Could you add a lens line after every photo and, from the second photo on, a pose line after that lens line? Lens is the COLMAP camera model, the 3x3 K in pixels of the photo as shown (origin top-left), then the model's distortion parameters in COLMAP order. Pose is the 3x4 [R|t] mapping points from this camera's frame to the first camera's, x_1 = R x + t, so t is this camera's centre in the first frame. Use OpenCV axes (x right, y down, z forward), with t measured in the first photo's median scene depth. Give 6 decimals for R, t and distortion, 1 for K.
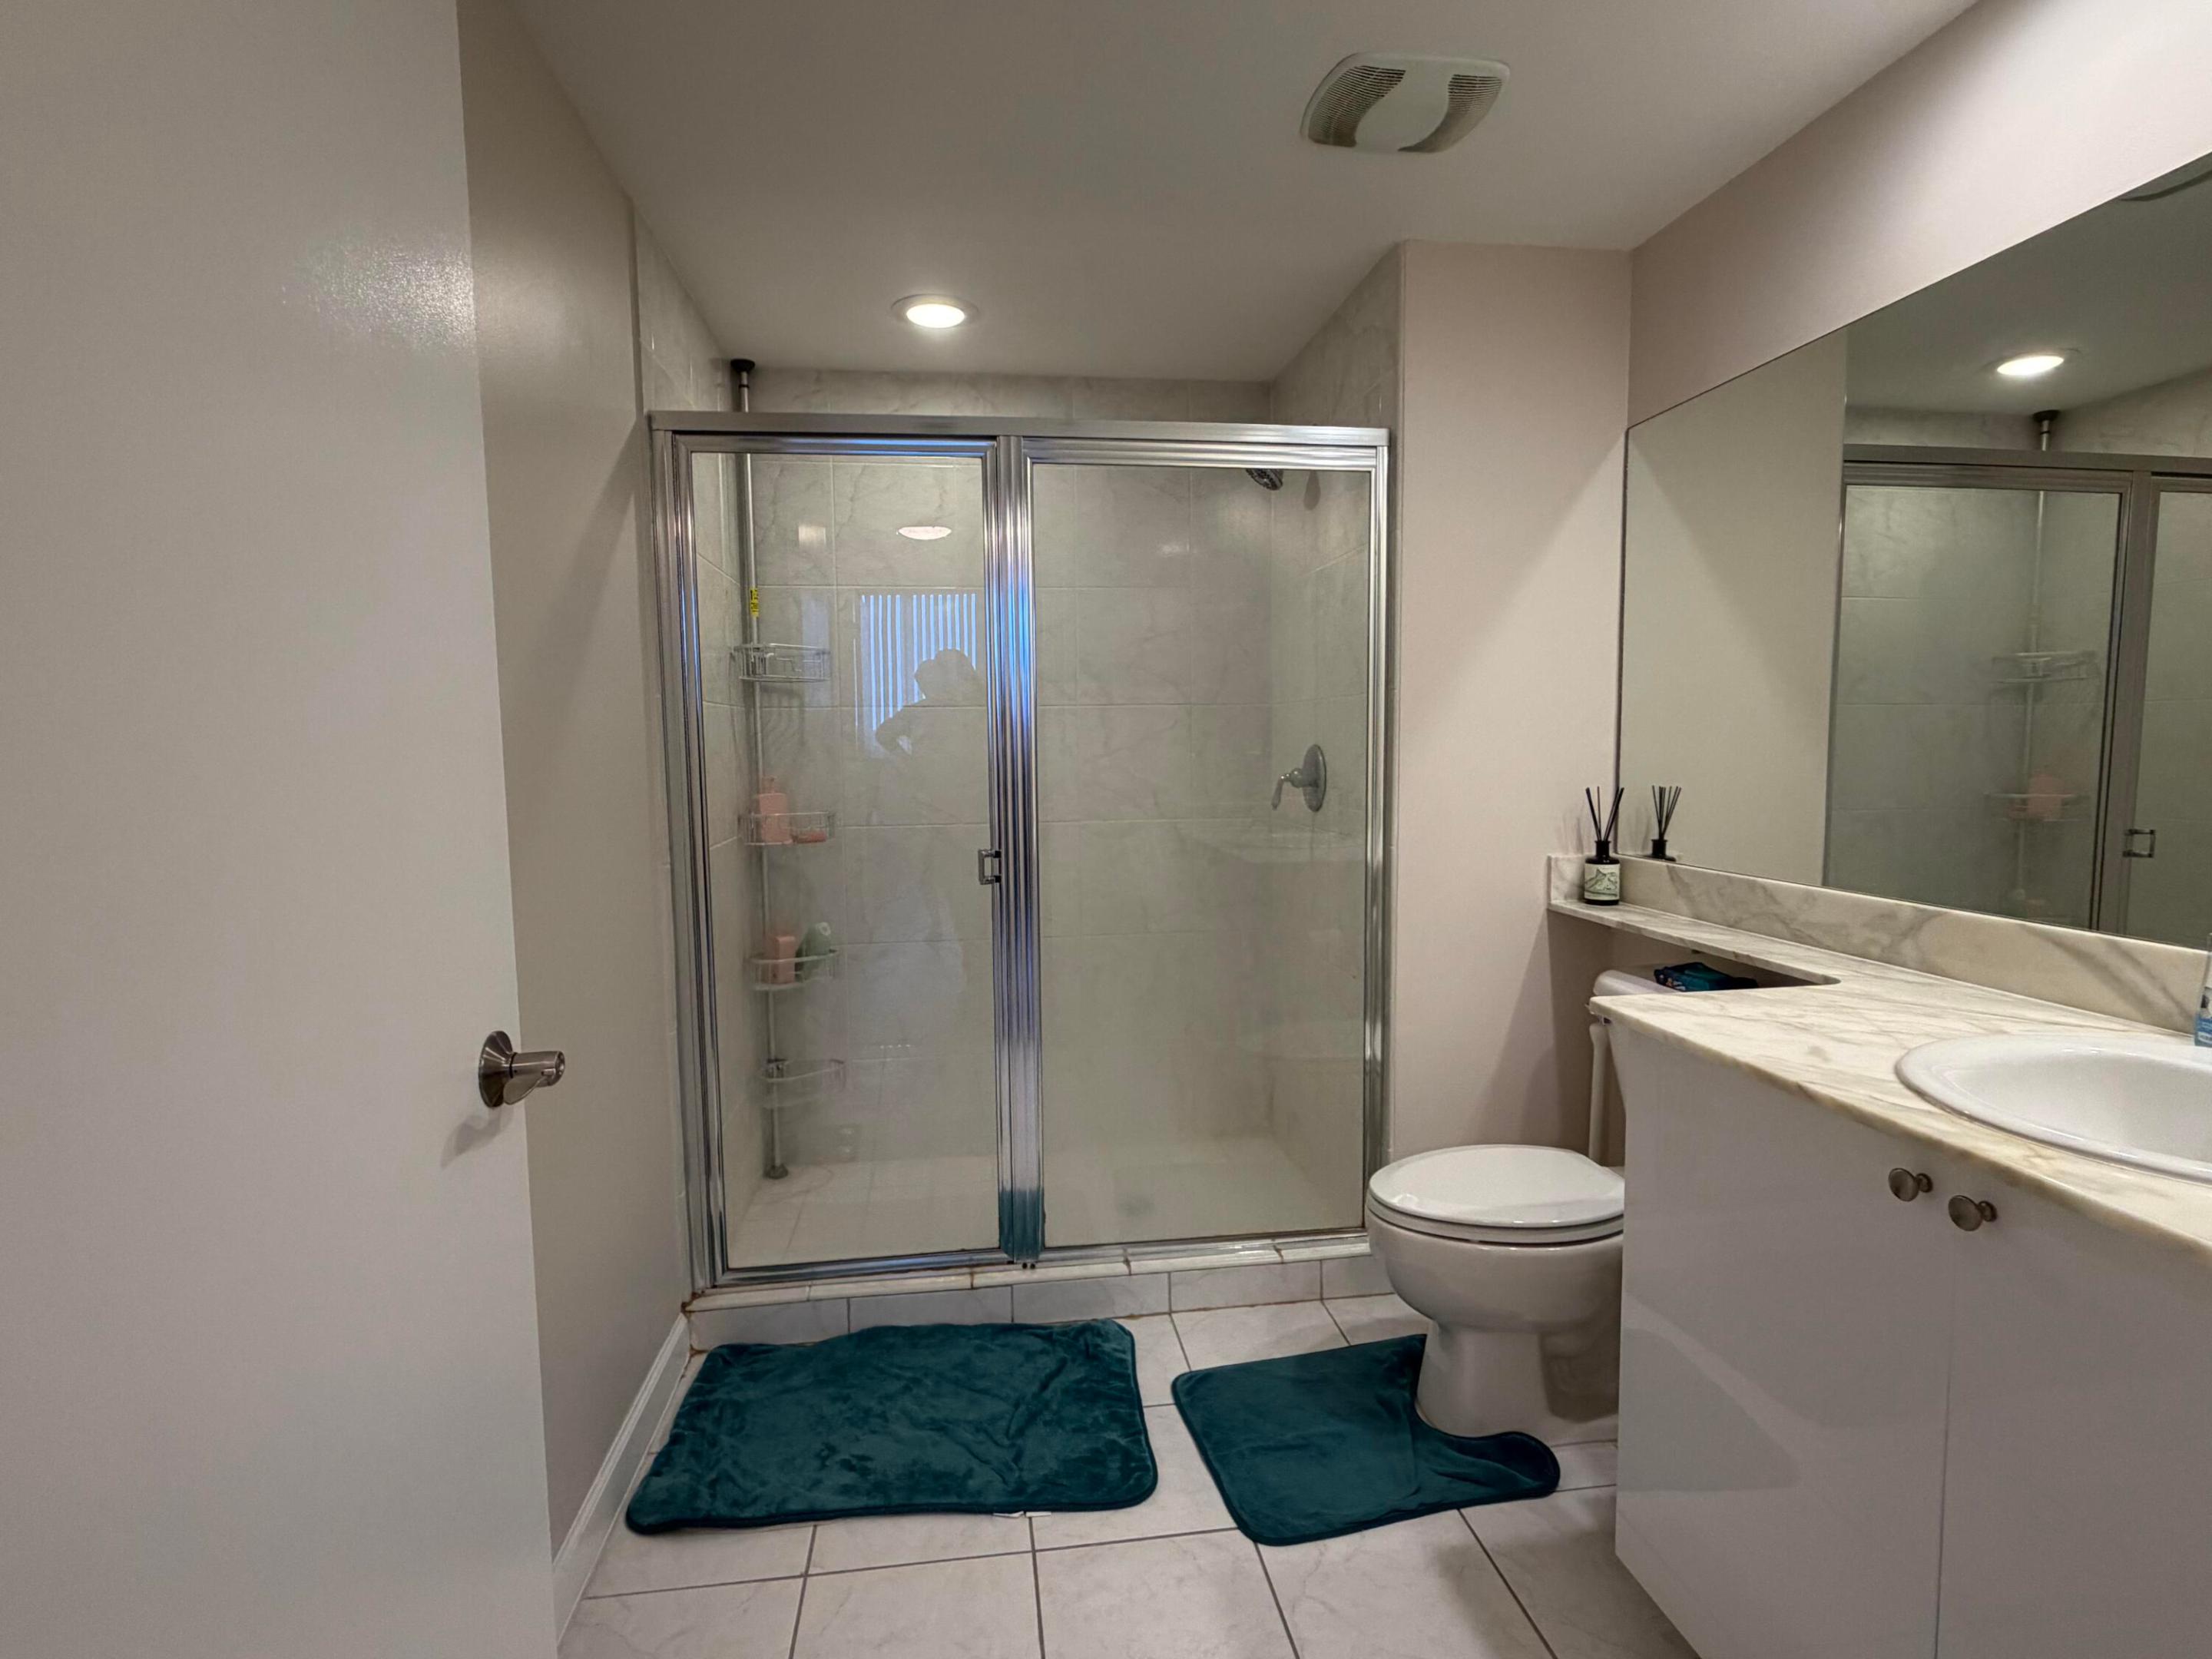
lens RADIAL K [[1095.6, 0, 1106.0], [0, 1095.6, 829.5], [0, 0, 1]] dist [-0.004989, -0.000094]
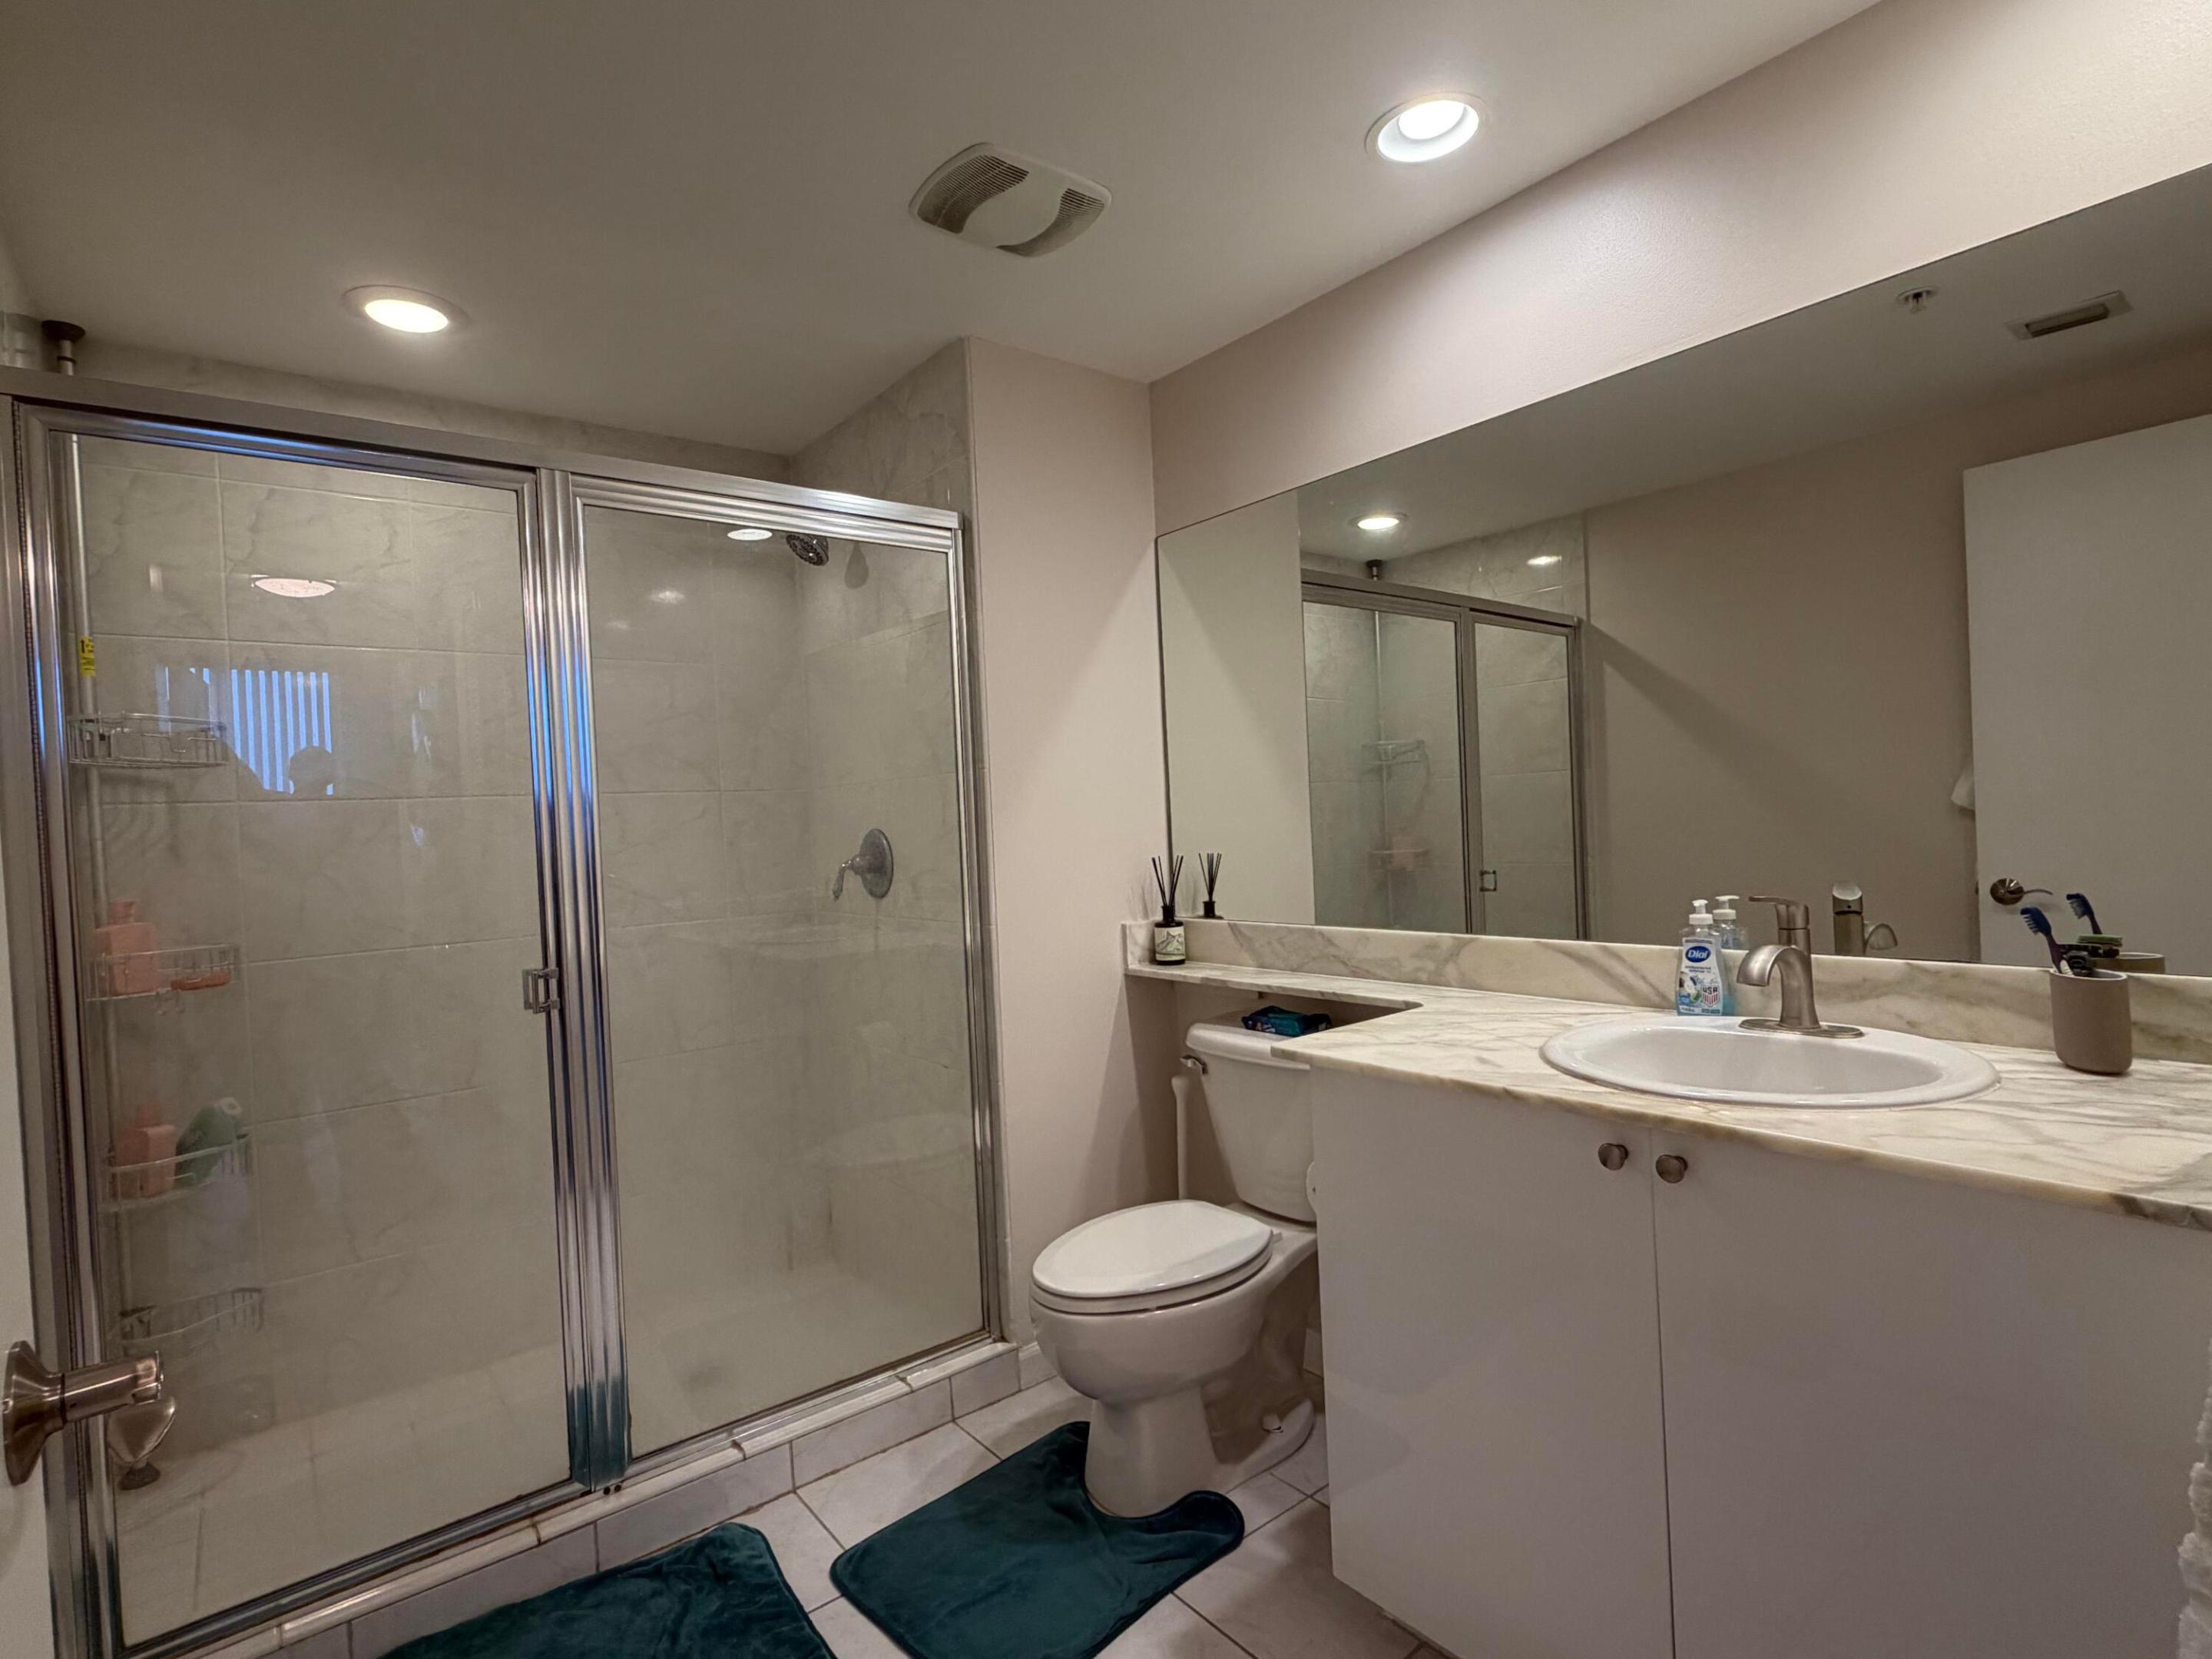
lens RADIAL K [[1094.6, 0, 1106.0], [0, 1094.6, 829.5], [0, 0, 1]] dist [0.002418, -0.003060]
pose [[0.860483, -0.033920, 0.508348, -0.153023], [0.077569, 0.994871, -0.064917, 0.000792], [-0.503539, 0.095292, 0.858701, 0.091682]]
